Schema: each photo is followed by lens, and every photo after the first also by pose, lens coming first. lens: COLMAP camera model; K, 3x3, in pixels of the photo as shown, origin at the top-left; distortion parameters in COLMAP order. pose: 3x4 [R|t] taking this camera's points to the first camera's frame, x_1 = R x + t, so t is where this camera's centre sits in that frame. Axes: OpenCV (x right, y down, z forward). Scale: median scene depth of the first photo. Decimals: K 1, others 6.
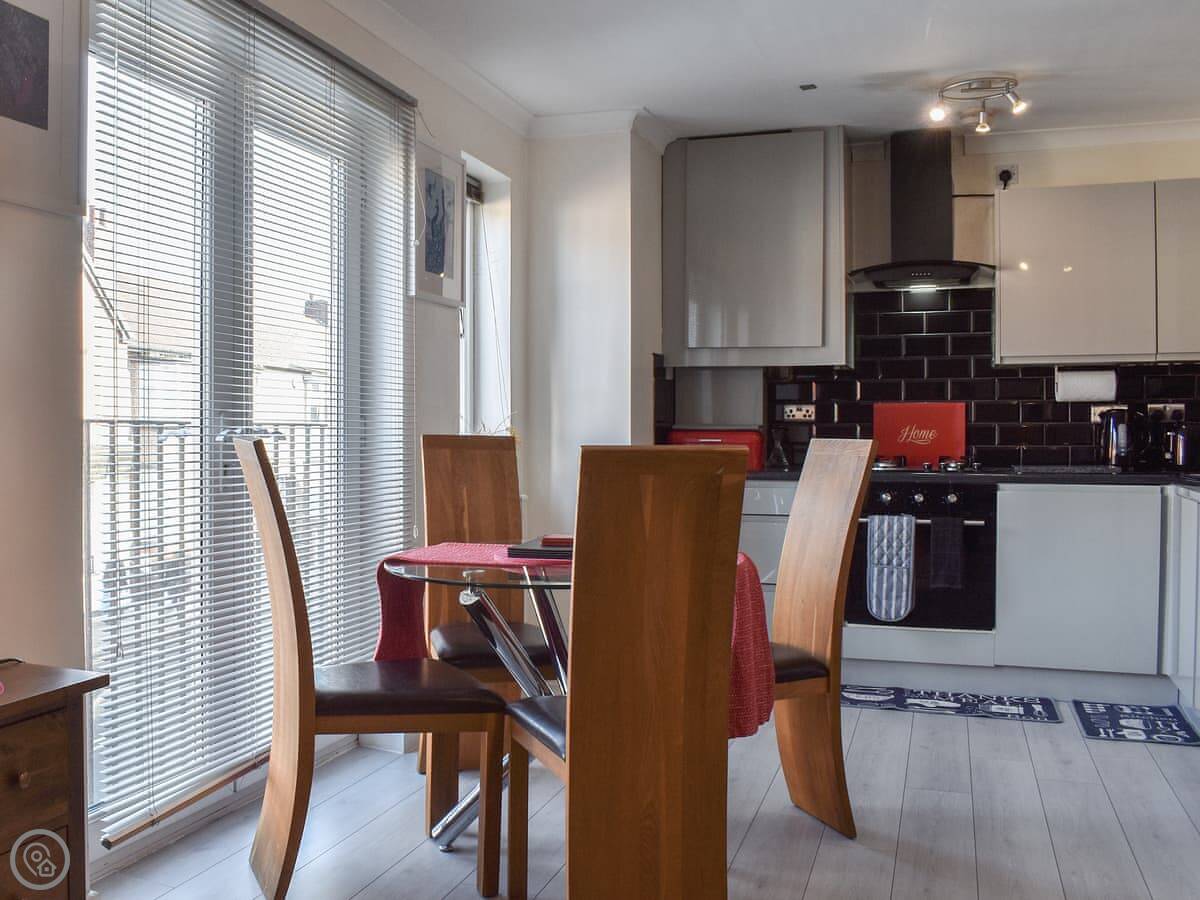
lens RADIAL K [[1063.1, 0, 629.0], [0, 1063.1, 440.8], [0, 0, 1]] dist [-0.049454, 0.000285]
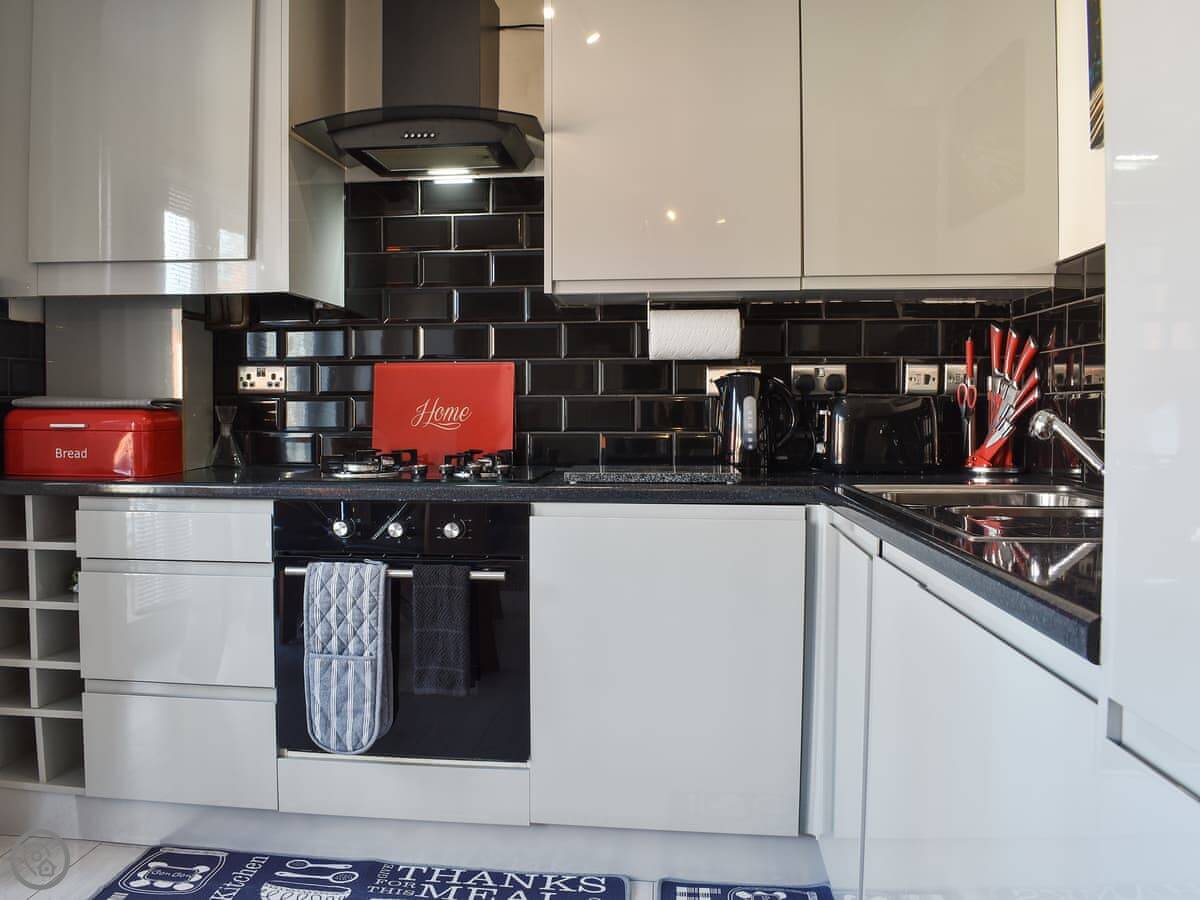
lens RADIAL K [[1029.6, 0, 600.0], [0, 1029.6, 450.0], [0, 0, 1]] dist [-0.072387, 0.004294]
pose [[0.968828, -0.008770, 0.247580, 0.244321], [0.001926, 0.999610, 0.027876, -0.002021], [-0.247728, -0.026530, 0.968466, 0.458300]]
